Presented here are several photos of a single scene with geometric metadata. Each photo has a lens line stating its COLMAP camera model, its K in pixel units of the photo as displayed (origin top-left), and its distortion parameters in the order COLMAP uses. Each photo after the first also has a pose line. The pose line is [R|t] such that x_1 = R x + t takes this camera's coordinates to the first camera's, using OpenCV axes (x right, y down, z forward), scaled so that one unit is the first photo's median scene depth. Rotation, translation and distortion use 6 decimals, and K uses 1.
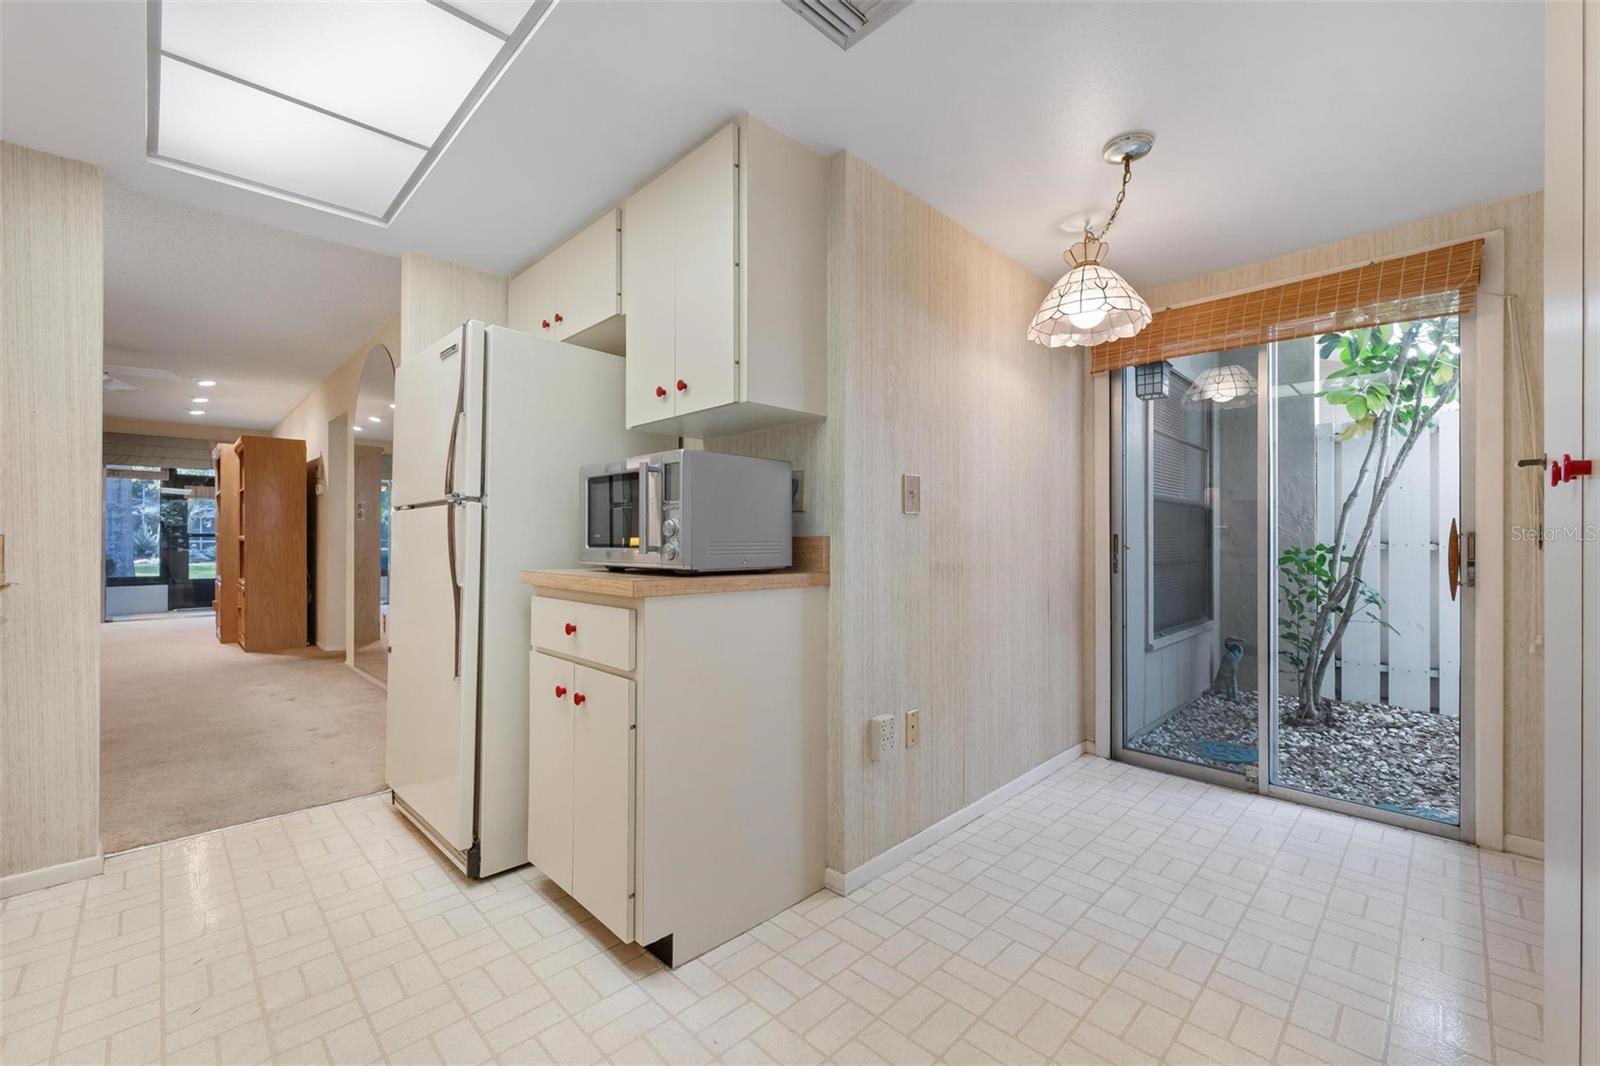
lens RADIAL K [[662.5, 0, 801.9], [0, 662.5, 535.6], [0, 0, 1]] dist [0.000048, -0.000541]
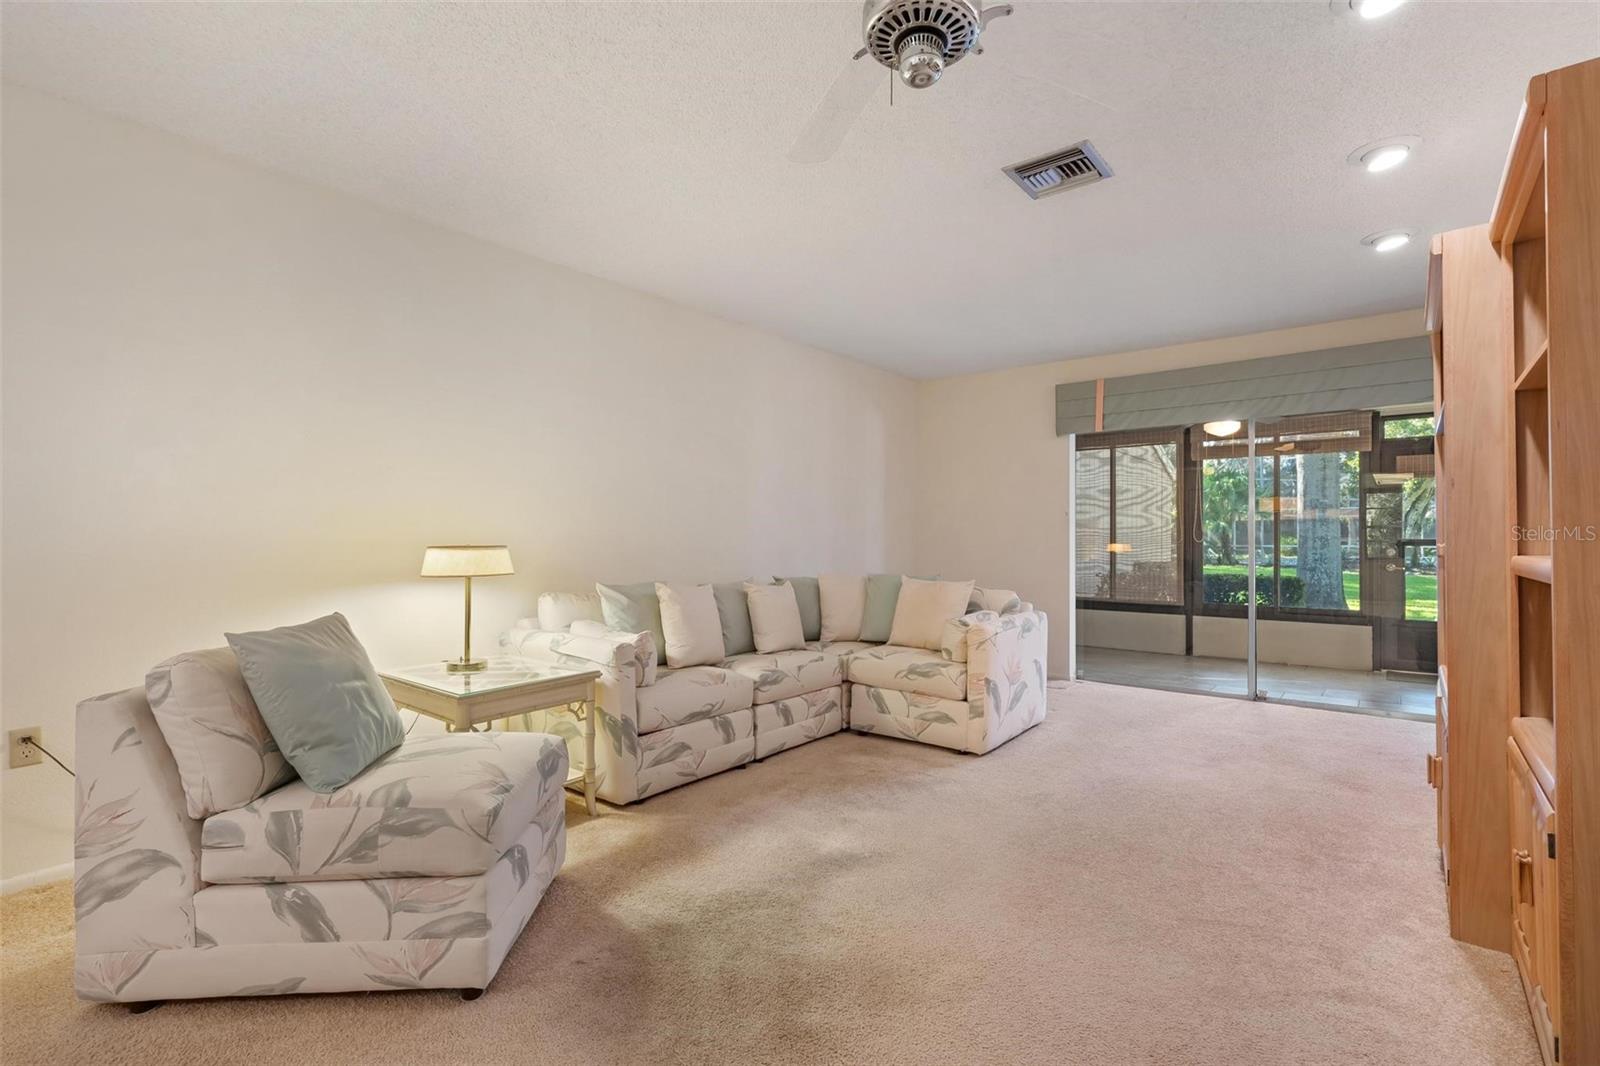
lens RADIAL K [[746.8, 0, 789.5], [0, 746.8, 541.5], [0, 0, 1]] dist [0.007672, -0.000054]
pose [[0.115612, -0.003060, -0.993290, -1.001345], [0.007282, 0.999971, -0.002233, -0.010879], [0.993268, -0.006974, 0.115631, 1.160368]]
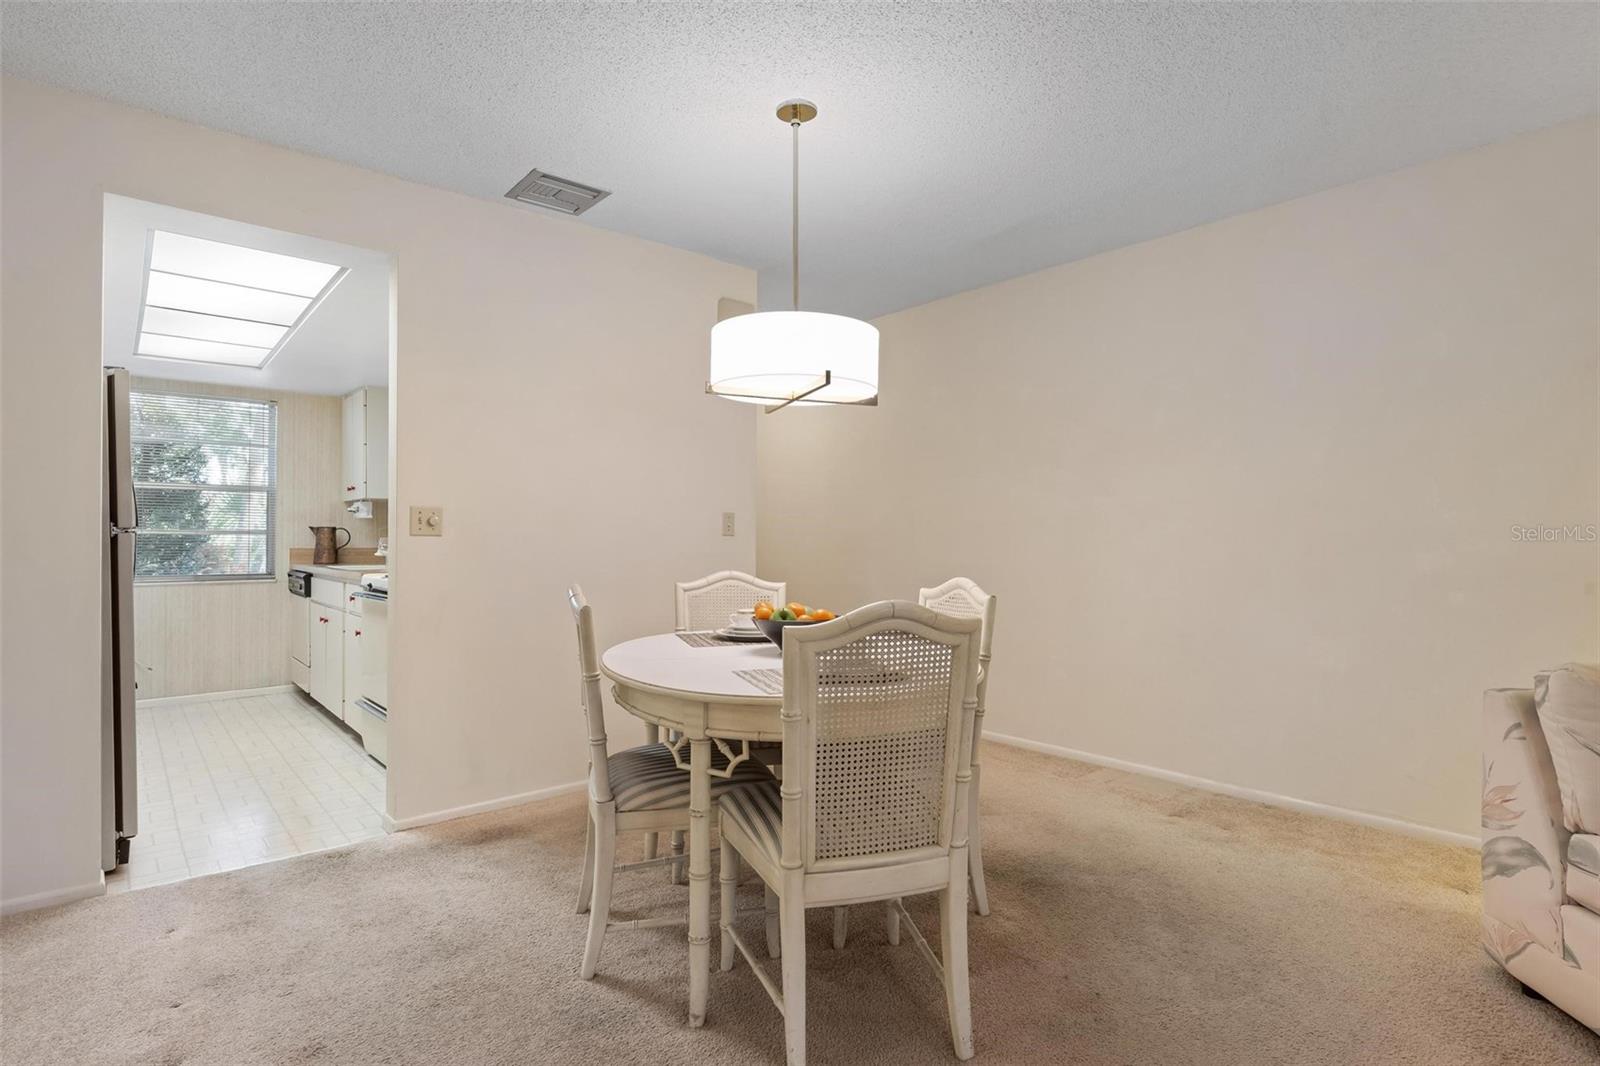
lens RADIAL K [[821.6, 0, 809.6], [0, 821.6, 532.2], [0, 0, 1]] dist [-0.003789, 0.002022]
pose [[-0.998089, -0.002224, 0.061761, -1.085226], [-0.003078, 0.999901, -0.013735, -0.016800], [-0.061724, -0.013899, -0.997996, 1.402097]]
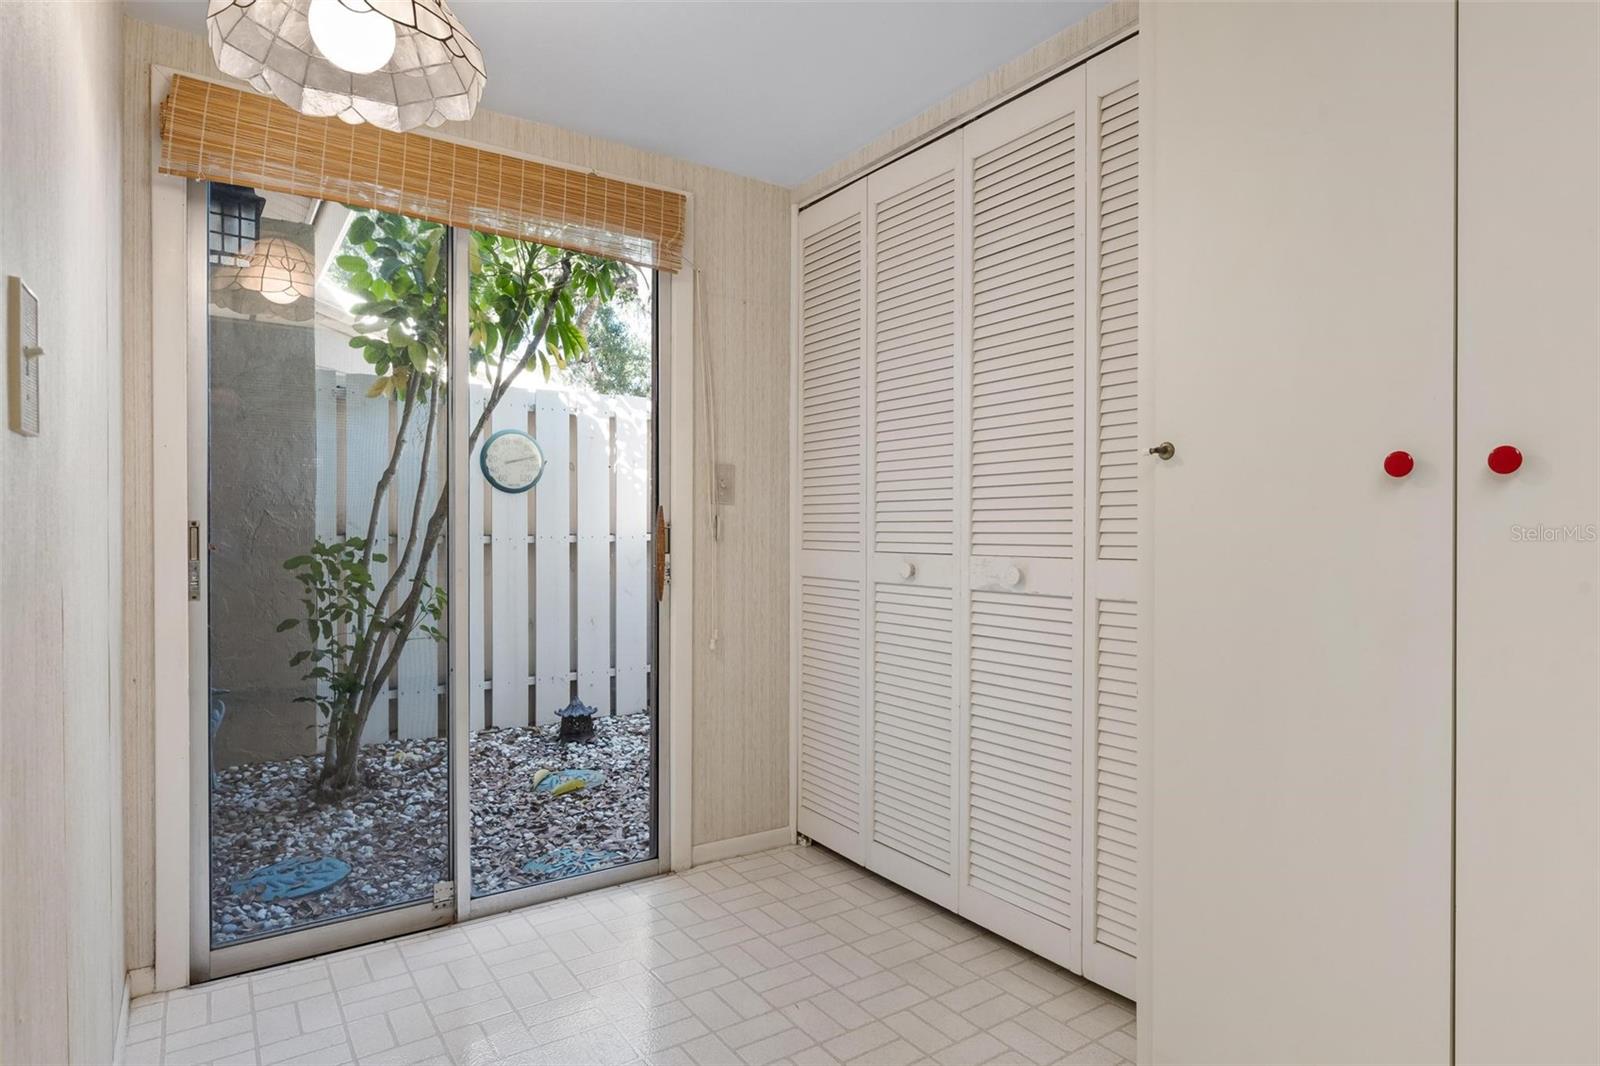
lens RADIAL K [[879.1, 0, 795.0], [0, 879.1, 536.3], [0, 0, 1]] dist [0.004298, 0.000361]
pose [[0.172359, -0.006418, 0.985013, -0.072844], [-0.005231, 0.999959, 0.007430, 0.002124], [-0.985020, -0.006434, 0.172318, 0.374248]]
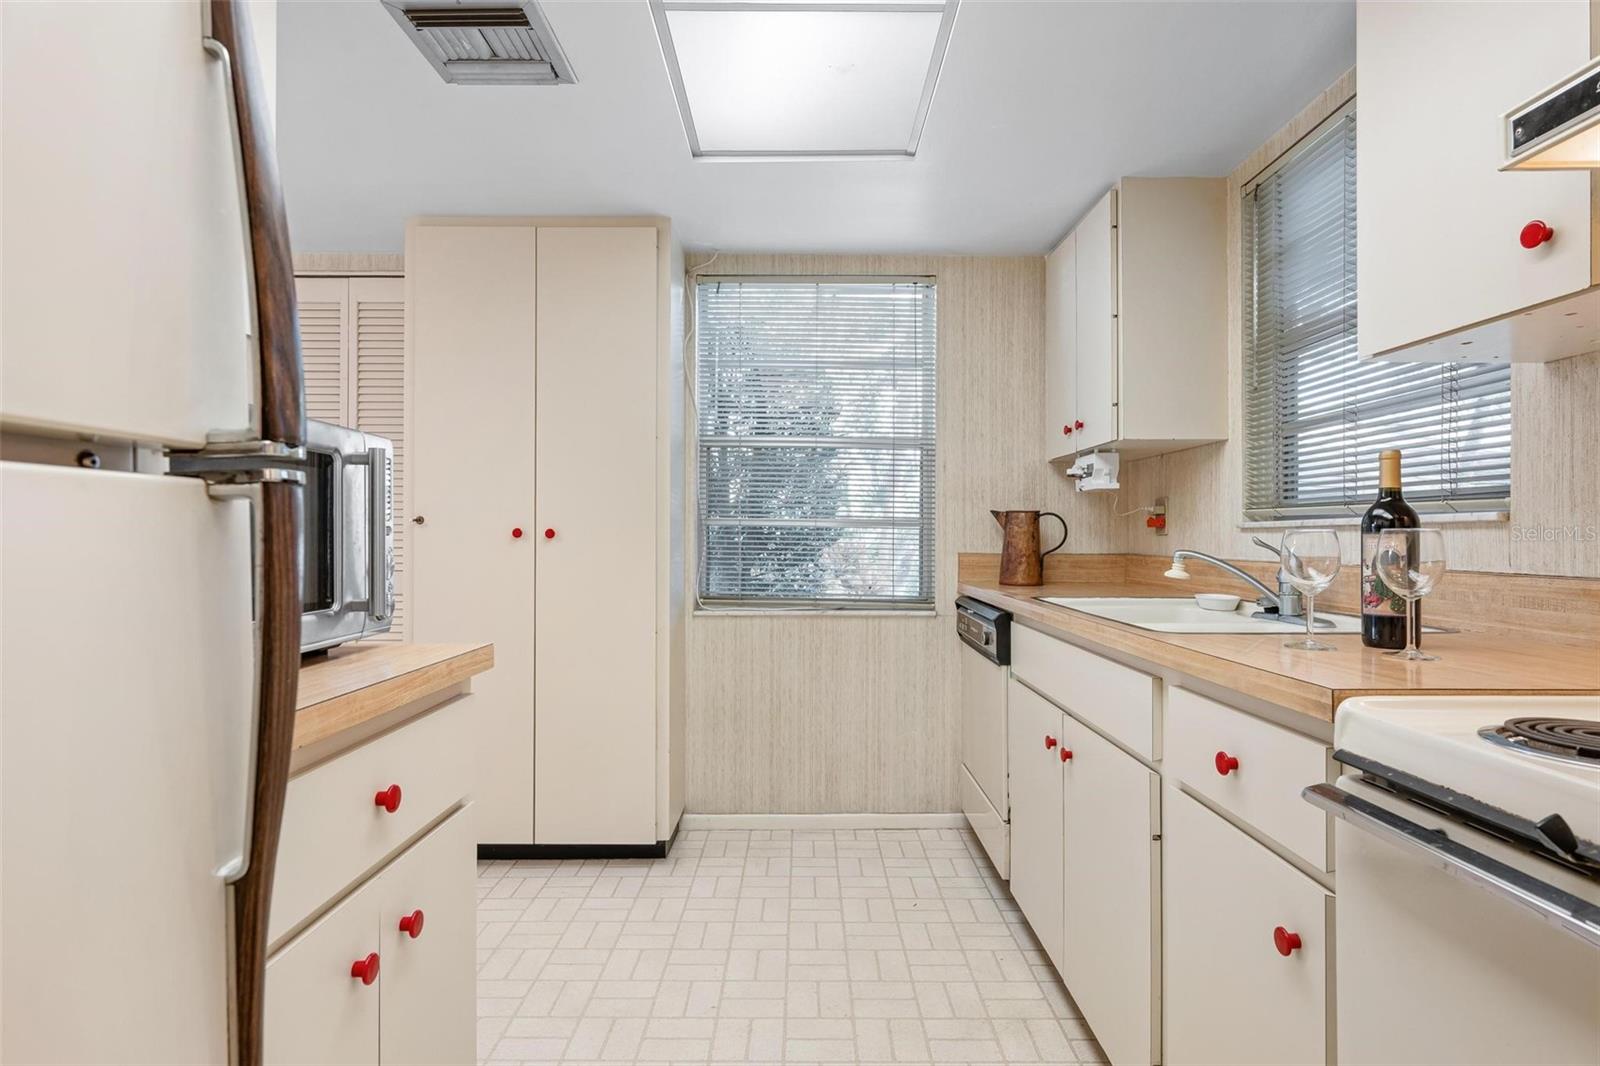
lens RADIAL K [[821.6, 0, 802.4], [0, 821.6, 536.5], [0, 0, 1]] dist [-0.003789, 0.002022]
pose [[-0.717507, -0.002942, 0.696545, -0.441812], [-0.006755, 0.999973, -0.002734, -0.017872], [-0.696519, -0.006666, -0.717507, 0.575695]]
